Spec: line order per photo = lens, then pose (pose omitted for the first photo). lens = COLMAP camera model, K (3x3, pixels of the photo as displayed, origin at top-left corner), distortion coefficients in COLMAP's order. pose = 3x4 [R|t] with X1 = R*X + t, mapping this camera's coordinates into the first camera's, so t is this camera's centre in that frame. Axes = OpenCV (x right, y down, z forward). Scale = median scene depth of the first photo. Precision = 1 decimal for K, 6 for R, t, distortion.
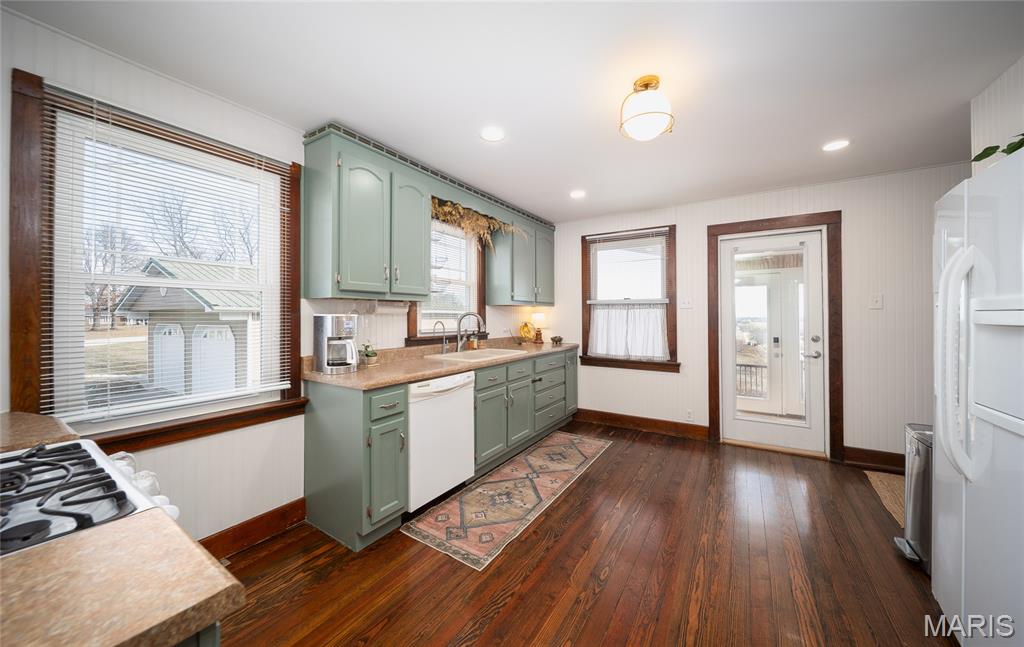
lens RADIAL K [[359.1, 0, 507.6], [0, 359.1, 311.0], [0, 0, 1]] dist [0.001499, -0.000019]
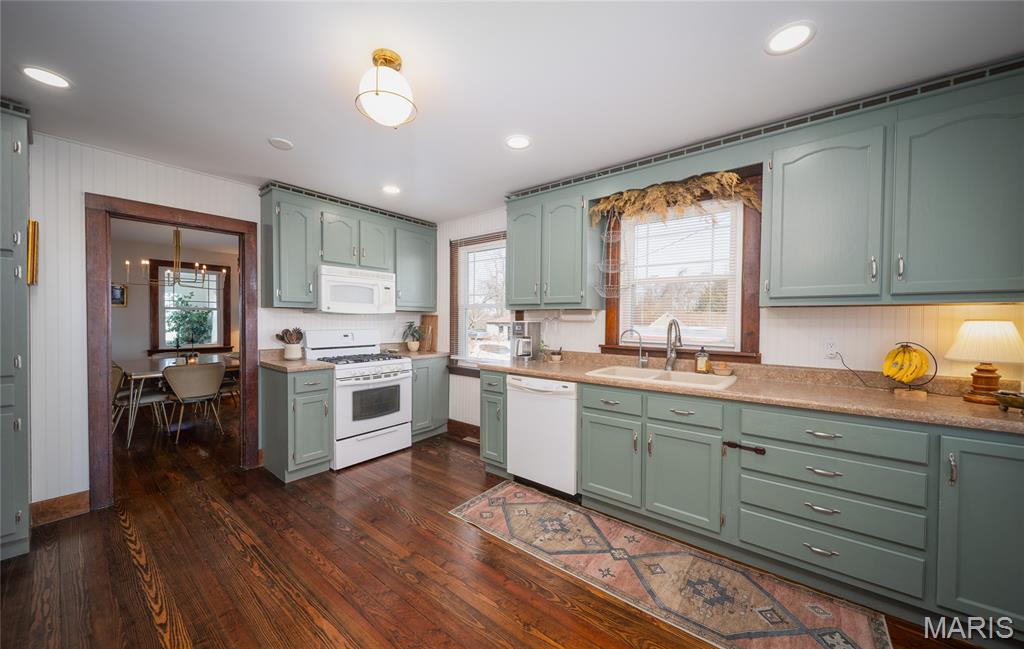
lens RADIAL K [[359.1, 0, 515.0], [0, 359.1, 326.3], [0, 0, 1]] dist [0.001499, -0.000019]
pose [[-0.084839, 0.017401, -0.996243, 0.842164], [0.004625, 0.999844, 0.017070, 0.005002], [0.996384, -0.003160, -0.084906, 0.936114]]
